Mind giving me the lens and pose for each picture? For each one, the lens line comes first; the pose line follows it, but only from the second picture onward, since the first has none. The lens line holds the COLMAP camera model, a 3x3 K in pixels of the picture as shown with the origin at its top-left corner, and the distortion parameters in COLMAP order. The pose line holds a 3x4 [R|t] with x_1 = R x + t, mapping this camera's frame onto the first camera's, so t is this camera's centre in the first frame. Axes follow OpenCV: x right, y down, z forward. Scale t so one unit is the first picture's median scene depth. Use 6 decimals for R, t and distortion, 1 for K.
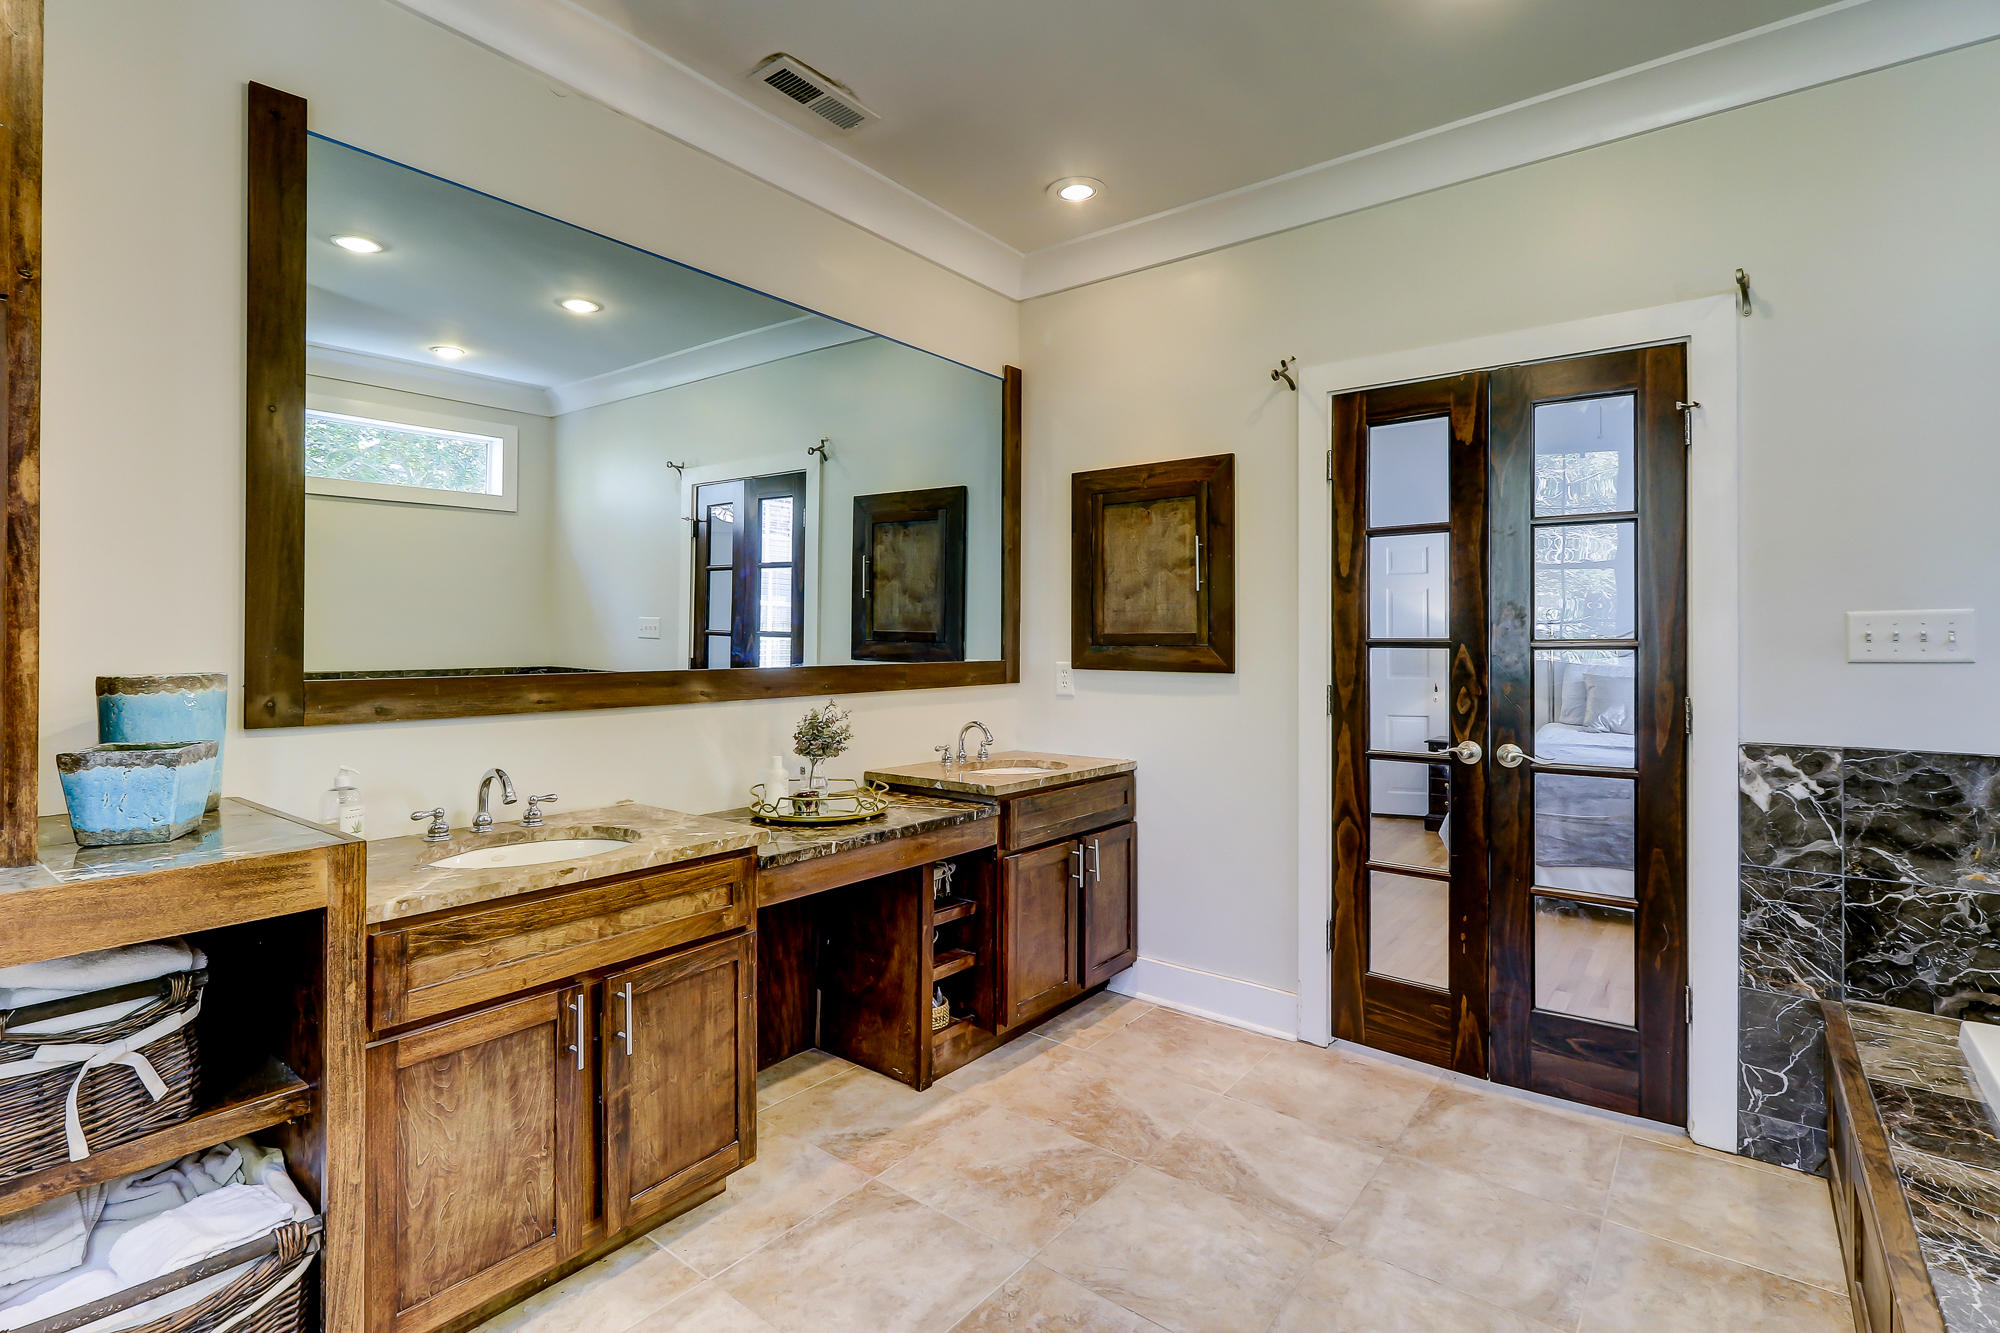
lens RADIAL K [[933.6, 0, 996.1], [0, 933.6, 634.2], [0, 0, 1]] dist [-0.000138, 0.000700]
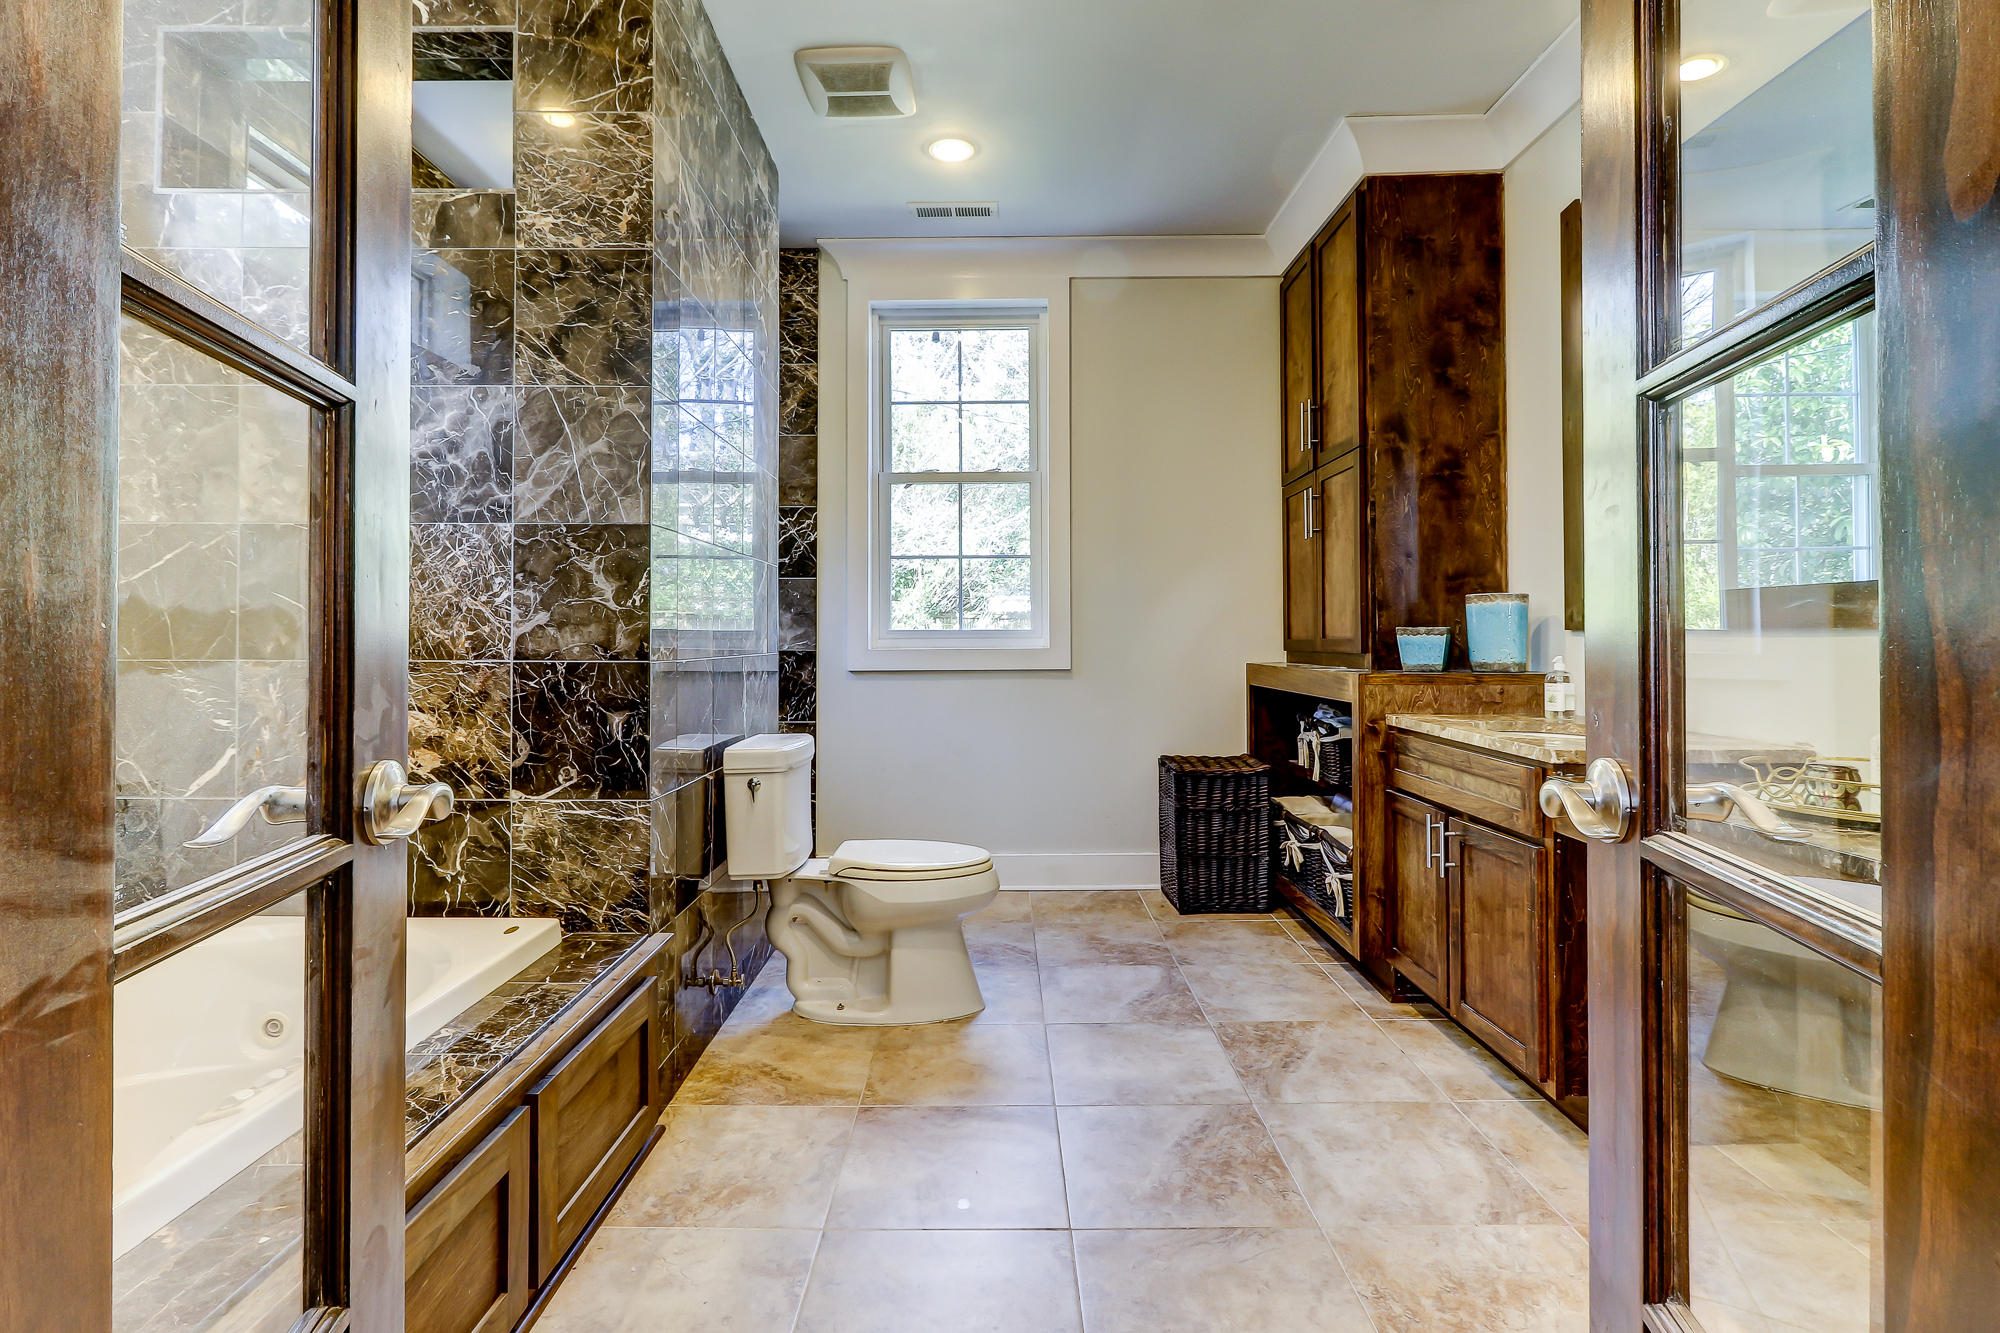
lens RADIAL K [[933.6, 0, 996.1], [0, 933.6, 634.2], [0, 0, 1]] dist [-0.000138, 0.000700]
pose [[-0.785592, -0.005727, -0.618719, 0.702111], [0.001214, 0.999941, -0.010798, 0.095843], [0.618744, -0.009234, -0.785538, 1.274357]]
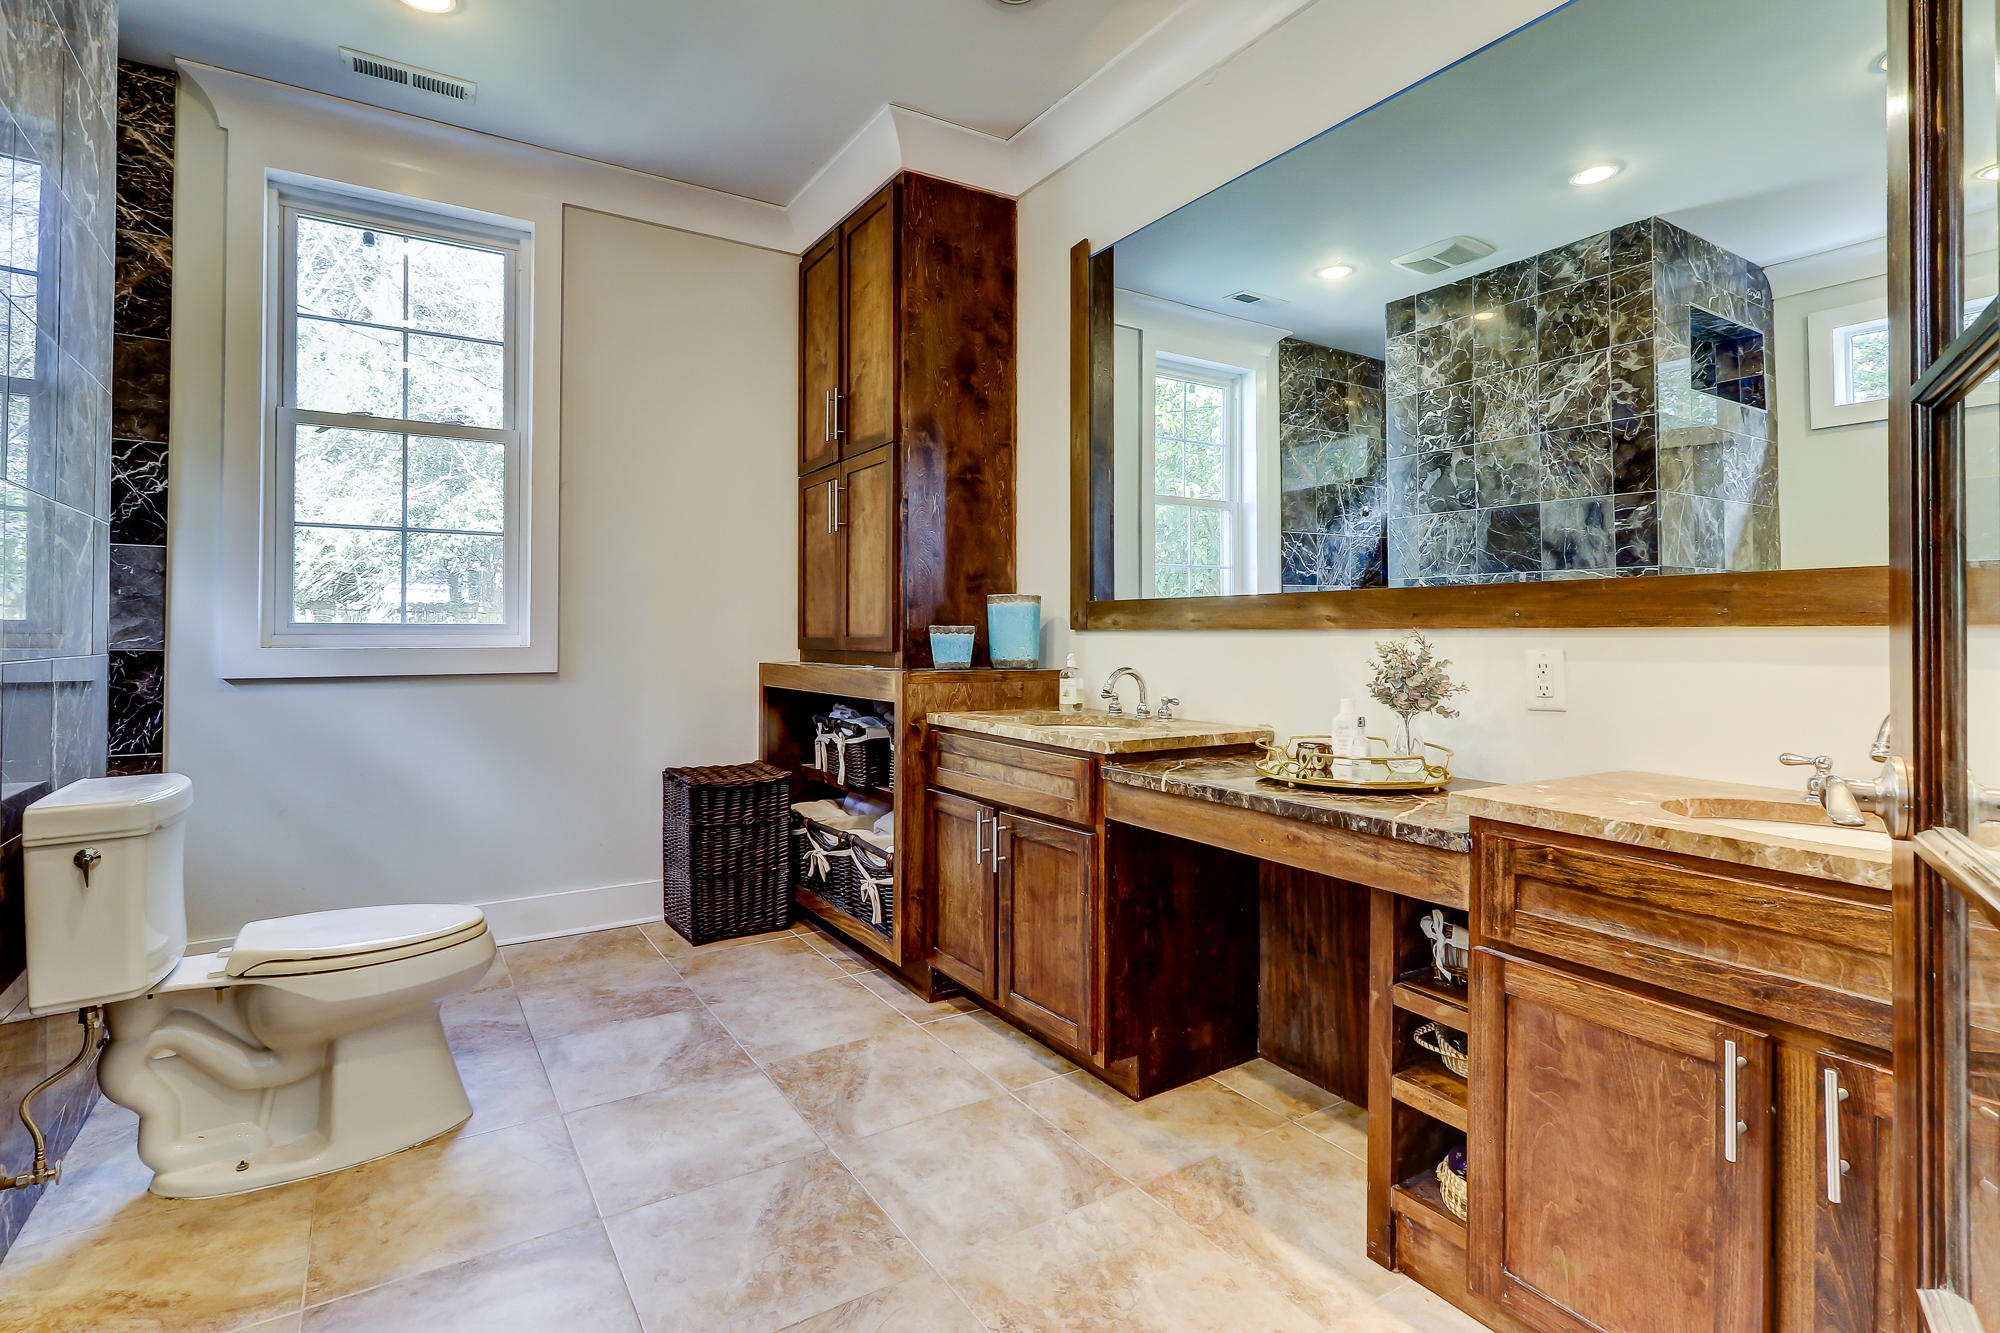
lens RADIAL K [[966.4, 0, 976.2], [0, 966.4, 627.9], [0, 0, 1]] dist [-0.000783, 0.001314]
pose [[-0.339762, -0.014295, -0.940403, 0.706568], [-0.000535, 0.999887, -0.015006, 0.096285], [0.940511, -0.004595, -0.339731, 1.120532]]
